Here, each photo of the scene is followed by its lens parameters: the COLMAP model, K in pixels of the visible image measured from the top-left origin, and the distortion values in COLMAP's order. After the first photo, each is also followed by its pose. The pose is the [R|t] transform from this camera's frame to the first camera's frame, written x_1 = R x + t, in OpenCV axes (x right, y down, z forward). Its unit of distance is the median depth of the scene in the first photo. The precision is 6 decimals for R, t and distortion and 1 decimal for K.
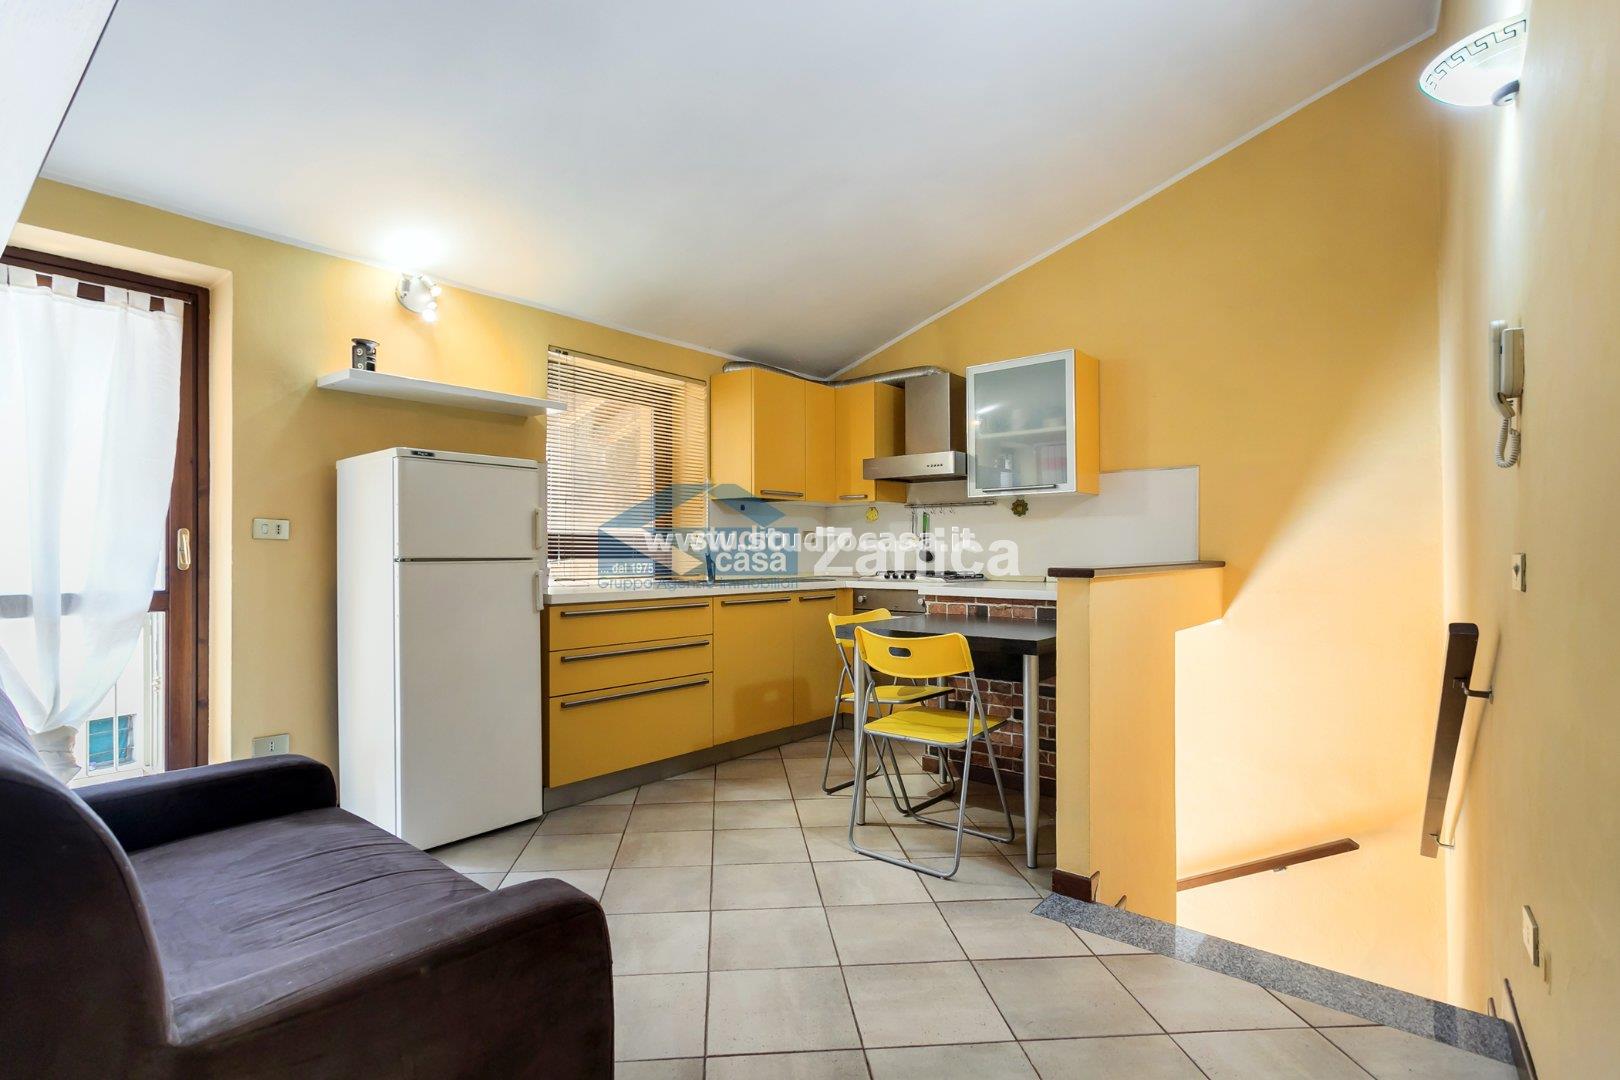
lens RADIAL K [[788.6, 0, 786.2], [0, 788.6, 551.8], [0, 0, 1]] dist [0.002890, 0.000110]
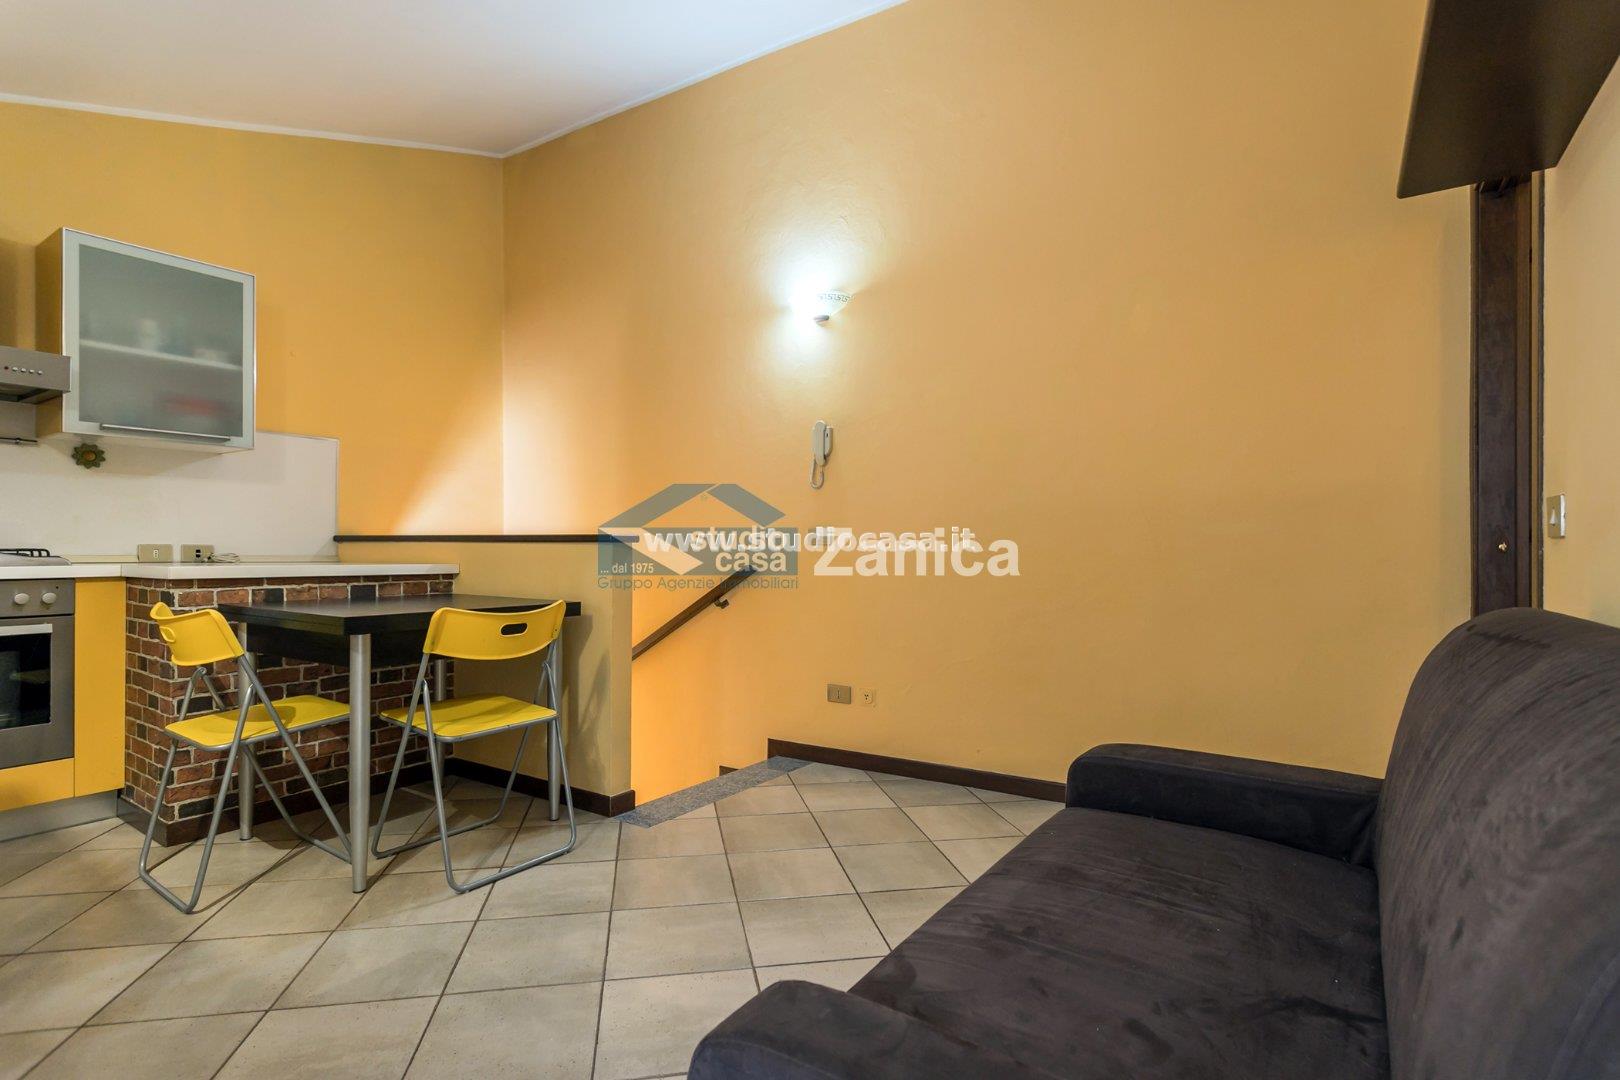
lens RADIAL K [[788.6, 0, 782.7], [0, 788.6, 553.3], [0, 0, 1]] dist [0.002890, 0.000110]
pose [[-0.099420, -0.004005, 0.995037, -0.587320], [-0.006880, 0.999971, 0.003338, 0.029889], [-0.995022, -0.006514, -0.099445, 0.617656]]
